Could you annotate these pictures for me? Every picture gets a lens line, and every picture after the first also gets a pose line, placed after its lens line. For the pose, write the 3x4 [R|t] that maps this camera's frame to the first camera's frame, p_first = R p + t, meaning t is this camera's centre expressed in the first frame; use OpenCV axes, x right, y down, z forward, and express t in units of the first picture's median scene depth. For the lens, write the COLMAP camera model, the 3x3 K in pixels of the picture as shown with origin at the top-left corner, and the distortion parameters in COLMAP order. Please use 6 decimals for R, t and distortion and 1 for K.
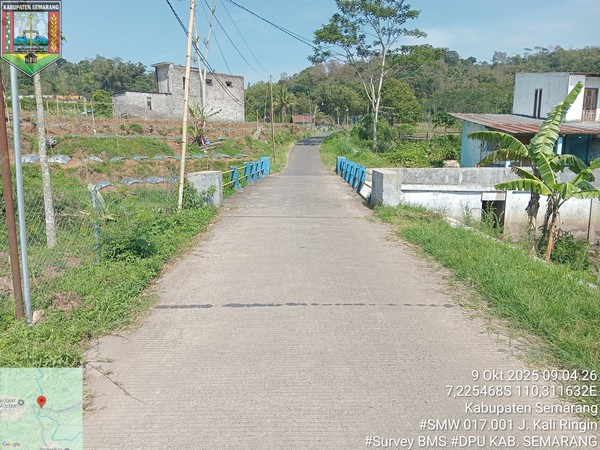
lens RADIAL K [[454.9, 0, 303.6], [0, 454.9, 228.1], [0, 0, 1]] dist [0.038447, -0.084253]
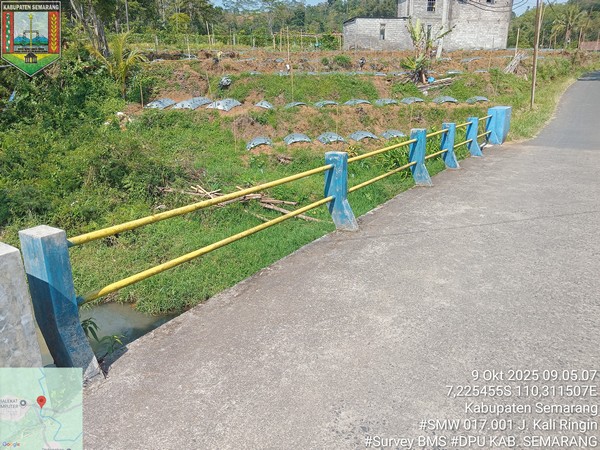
lens RADIAL K [[454.9, 0, 301.3], [0, 454.9, 222.8], [0, 0, 1]] dist [0.038447, -0.084253]
pose [[0.854223, 0.144375, -0.499458, 0.000716], [-0.083651, 0.986320, 0.142041, -0.059174], [0.513133, -0.079554, 0.854615, 0.310693]]
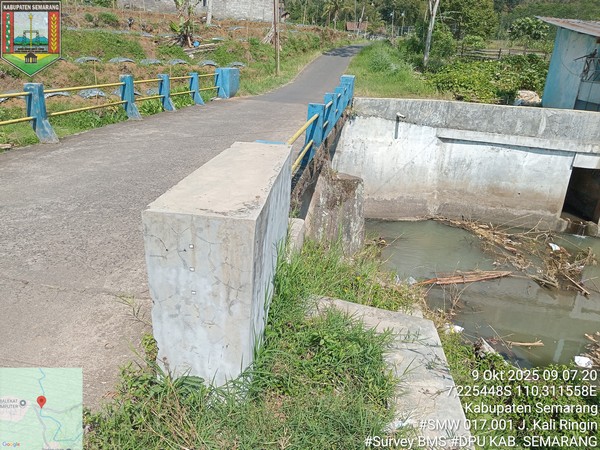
lens RADIAL K [[454.9, 0, 304.2], [0, 454.9, 222.2], [0, 0, 1]] dist [0.038447, -0.084253]
pose [[0.990443, 0.096353, -0.098686, 0.075543], [-0.078496, 0.982123, 0.171093, -0.045262], [0.113408, -0.161711, 0.980300, 0.255049]]
